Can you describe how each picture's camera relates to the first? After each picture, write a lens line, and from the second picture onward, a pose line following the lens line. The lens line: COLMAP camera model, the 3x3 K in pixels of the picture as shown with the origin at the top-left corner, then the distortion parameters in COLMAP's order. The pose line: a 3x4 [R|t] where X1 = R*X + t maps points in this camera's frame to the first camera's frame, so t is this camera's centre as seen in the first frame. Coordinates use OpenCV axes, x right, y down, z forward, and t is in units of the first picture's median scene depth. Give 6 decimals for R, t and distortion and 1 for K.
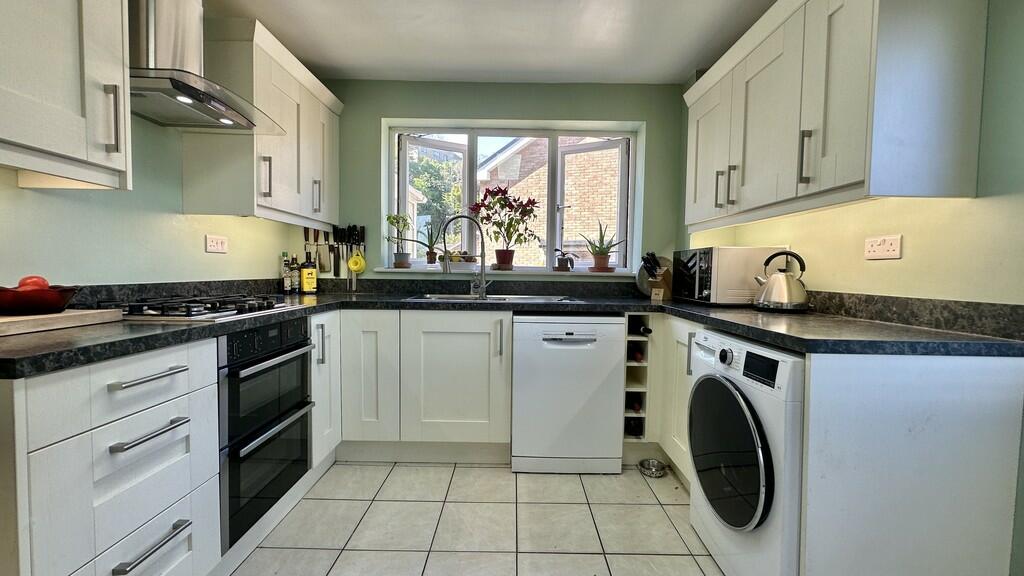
lens RADIAL K [[410.4, 0, 516.8], [0, 410.4, 288.6], [0, 0, 1]] dist [-0.001318, 0.000586]
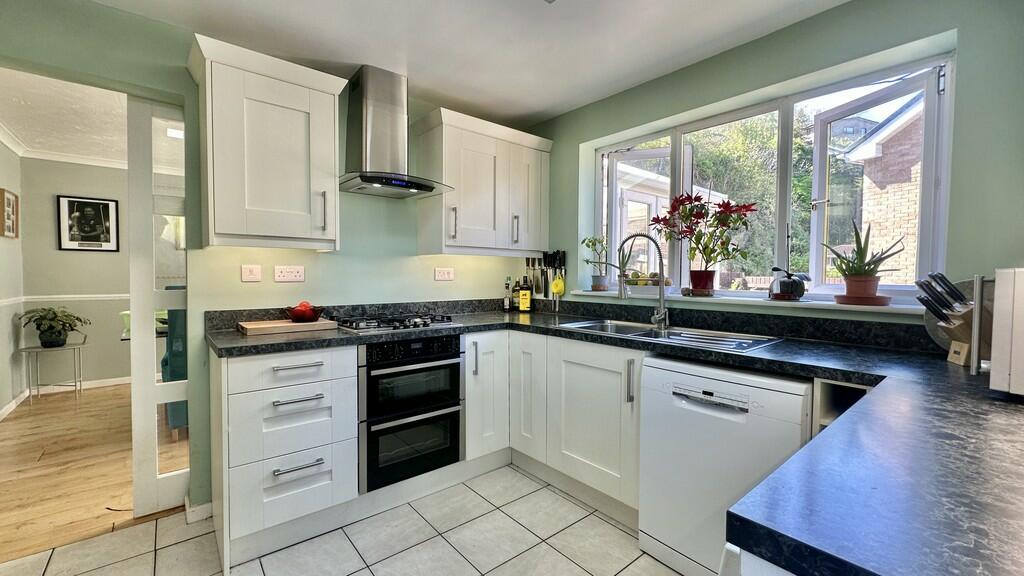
lens RADIAL K [[410.4, 0, 489.4], [0, 410.4, 291.2], [0, 0, 1]] dist [-0.001318, 0.000586]
pose [[0.637321, 0.016438, -0.770423, 0.415862], [-0.031214, 0.999503, -0.004496, -0.050014], [0.769966, 0.026914, 0.637517, 0.239638]]
